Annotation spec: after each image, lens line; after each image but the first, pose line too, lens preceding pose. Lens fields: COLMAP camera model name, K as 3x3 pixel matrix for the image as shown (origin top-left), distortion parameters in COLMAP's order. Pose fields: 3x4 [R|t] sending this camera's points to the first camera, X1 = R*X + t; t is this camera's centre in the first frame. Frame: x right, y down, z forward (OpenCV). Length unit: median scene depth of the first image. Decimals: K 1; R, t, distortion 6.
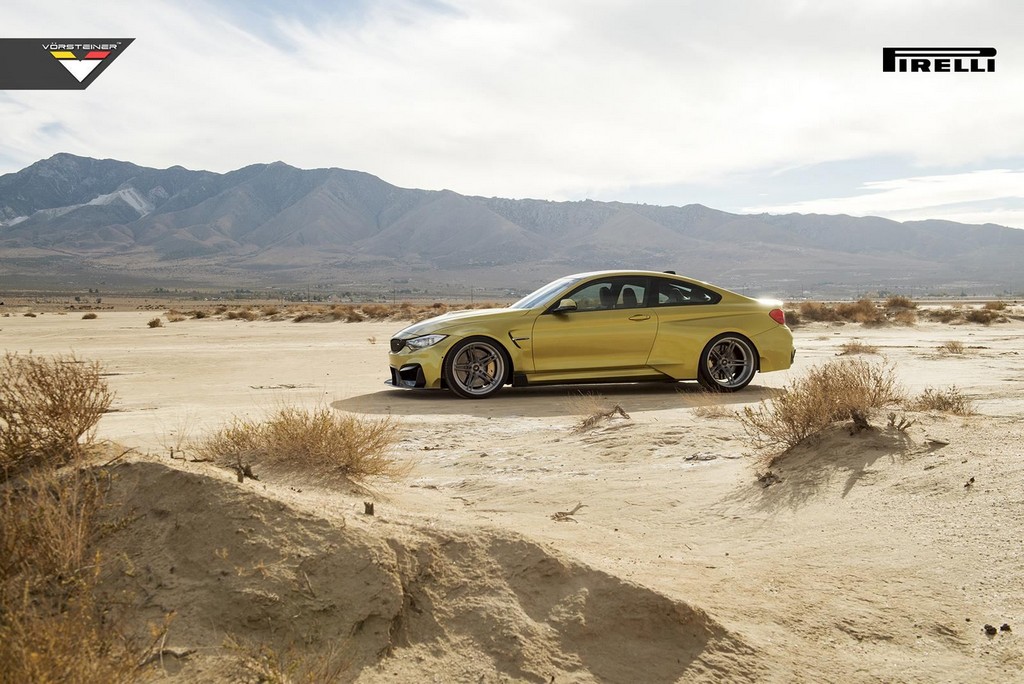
lens RADIAL K [[996.3, 0, 529.5], [0, 996.3, 362.5], [0, 0, 1]] dist [0.036974, 0.009231]
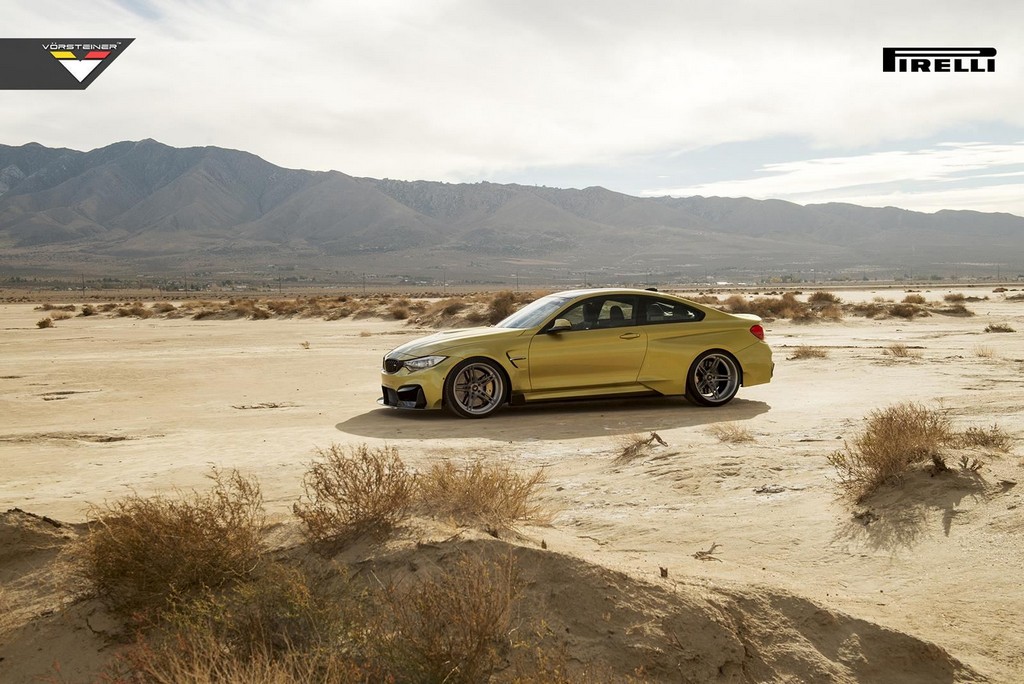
lens RADIAL K [[1049.3, 0, 515.2], [0, 1049.3, 353.1], [0, 0, 1]] dist [0.052247, -0.003559]
pose [[0.995797, -0.013225, 0.090627, -0.099953], [0.013052, 0.999912, 0.002500, -0.029695], [-0.090652, -0.001307, 0.995882, -0.066972]]
